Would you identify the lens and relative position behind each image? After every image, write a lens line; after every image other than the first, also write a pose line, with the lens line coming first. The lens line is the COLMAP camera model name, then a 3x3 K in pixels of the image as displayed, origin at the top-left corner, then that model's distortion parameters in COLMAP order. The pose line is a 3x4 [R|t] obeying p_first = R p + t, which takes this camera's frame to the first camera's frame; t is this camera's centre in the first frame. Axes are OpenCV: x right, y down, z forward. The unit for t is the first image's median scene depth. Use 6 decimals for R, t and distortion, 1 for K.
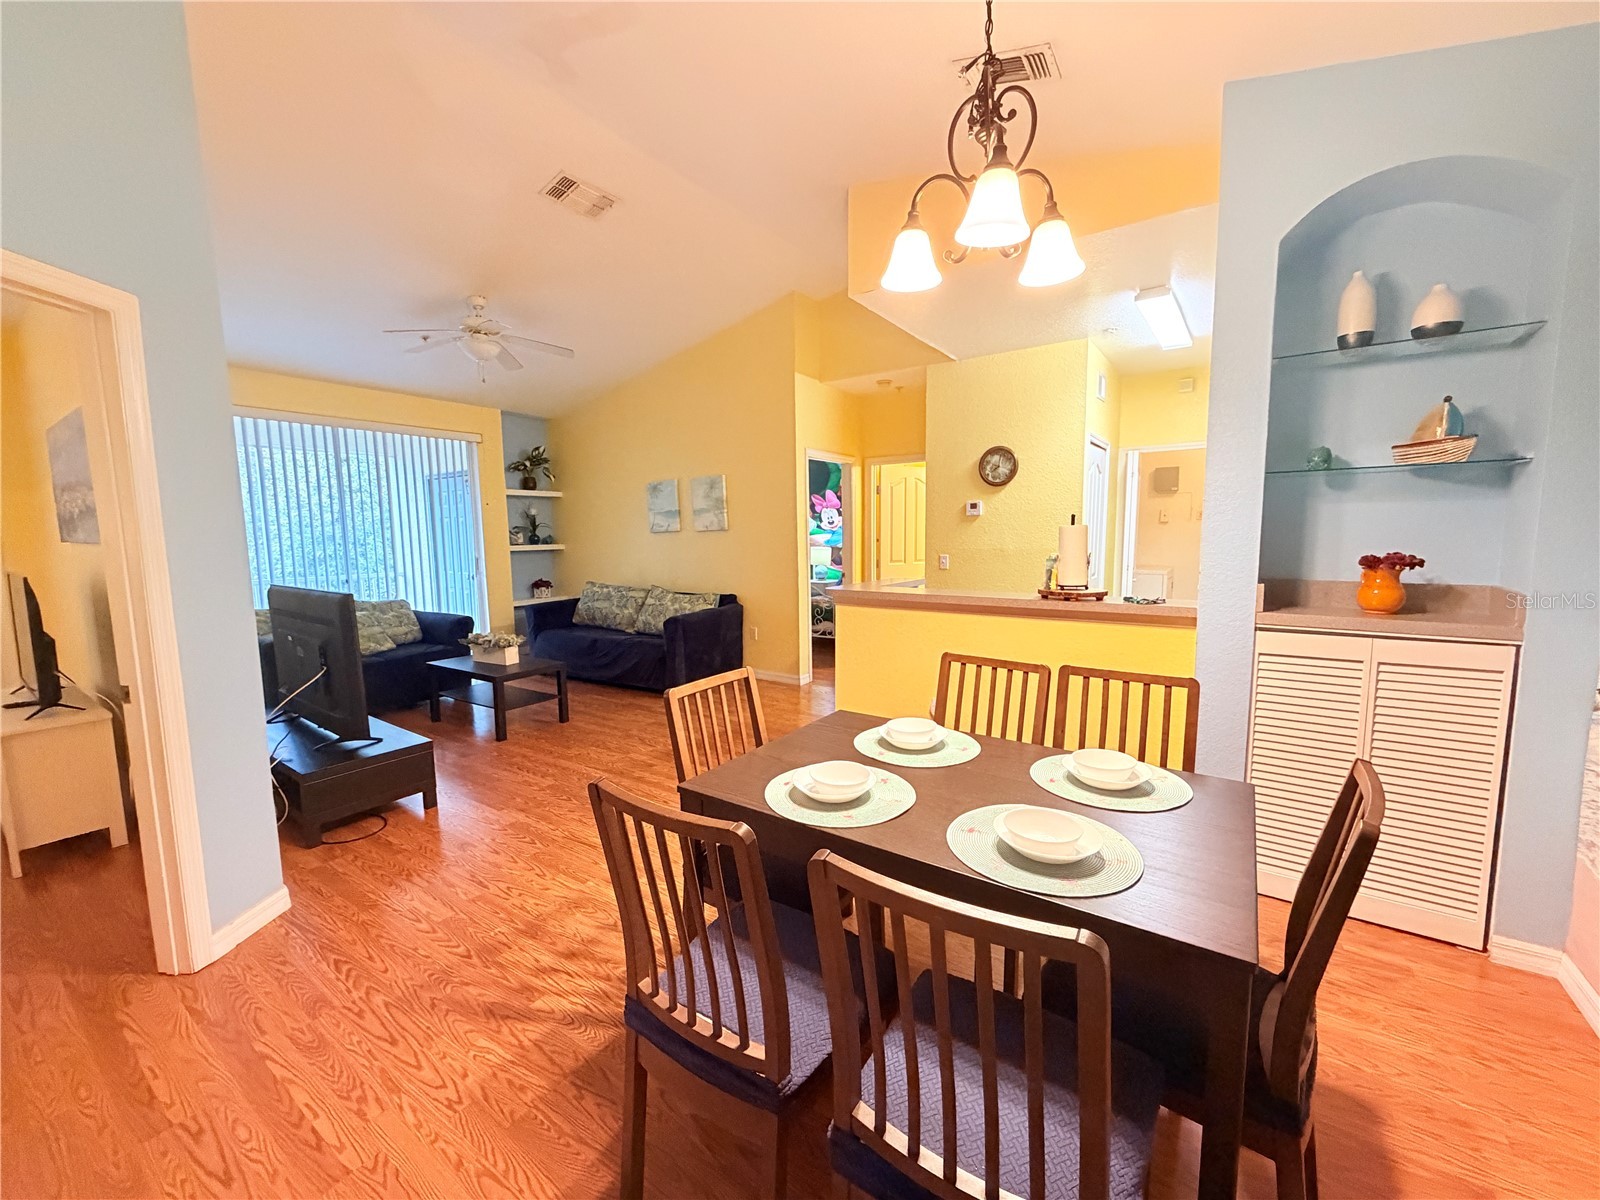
lens RADIAL K [[637.9, 0, 800.8], [0, 637.9, 601.5], [0, 0, 1]] dist [-0.001000, -0.000268]
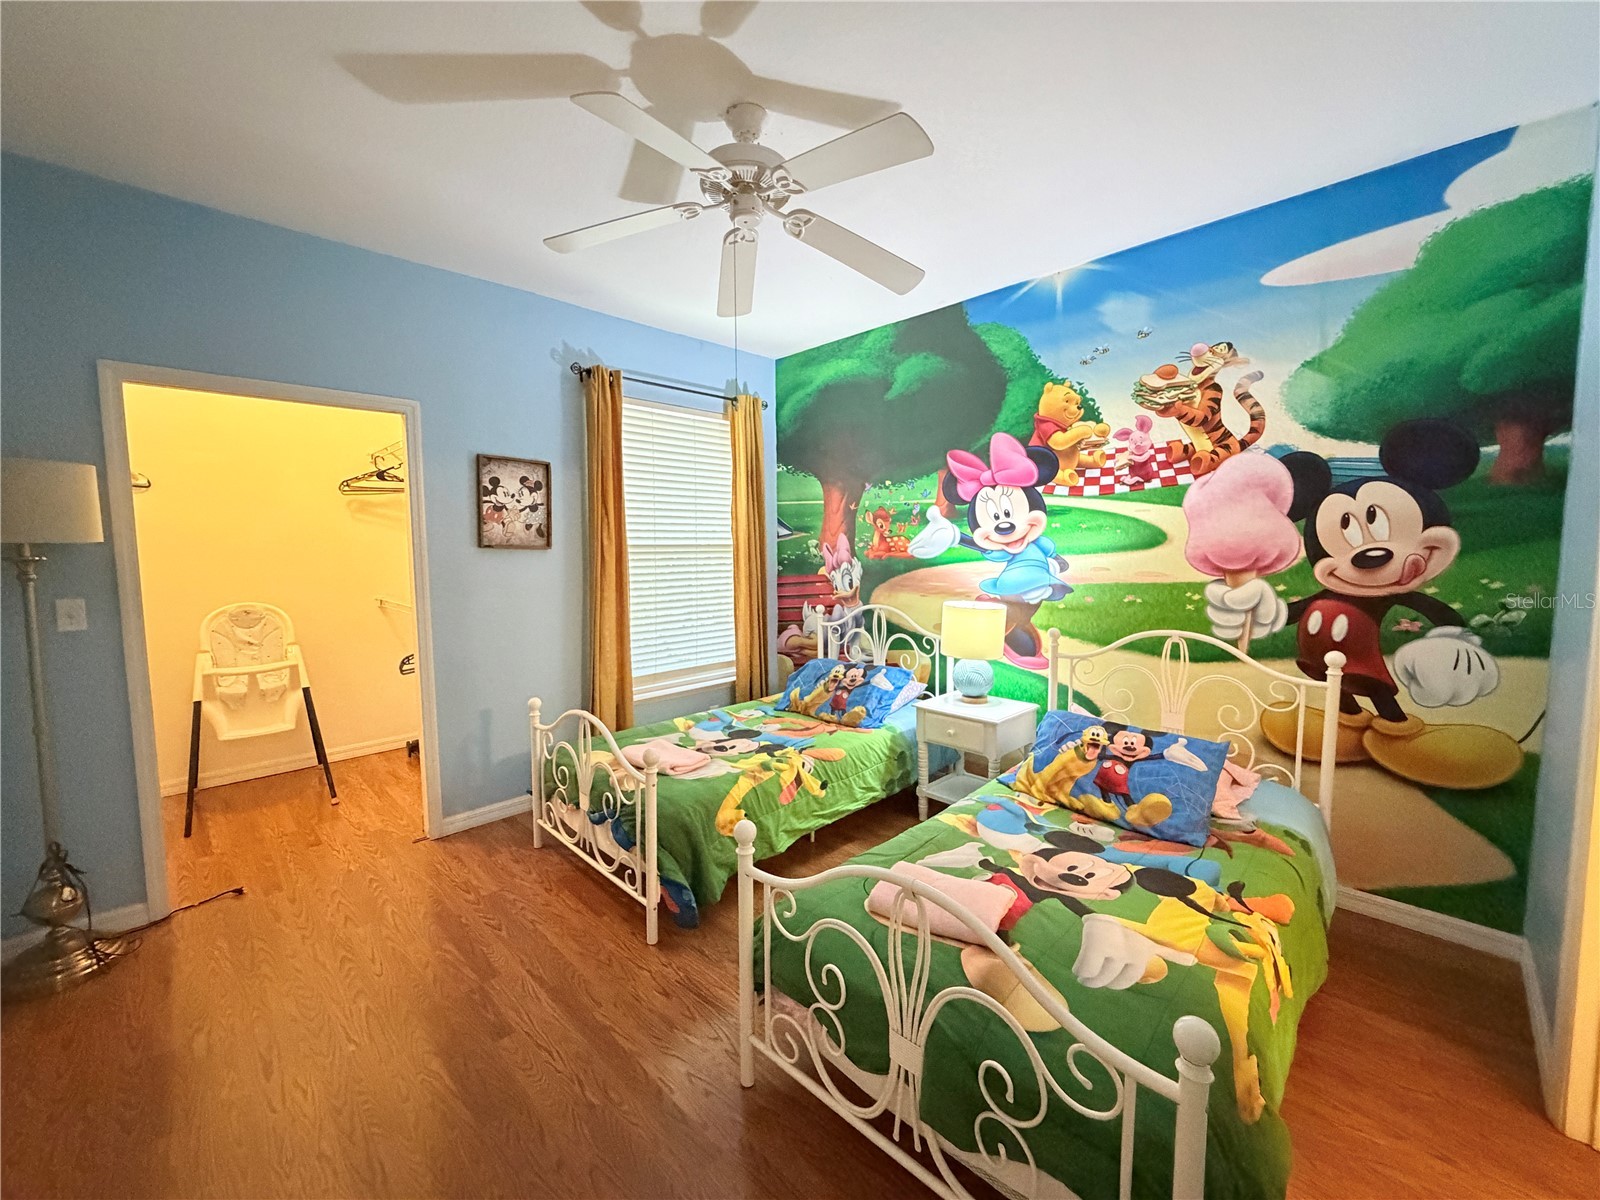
lens RADIAL K [[637.9, 0, 796.9], [0, 637.9, 603.0], [0, 0, 1]] dist [-0.001000, -0.000268]
pose [[0.981381, 0.020461, -0.190979, 0.004227], [-0.023641, 0.999617, -0.014387, -0.076777], [0.190611, 0.018634, 0.981489, 0.645342]]
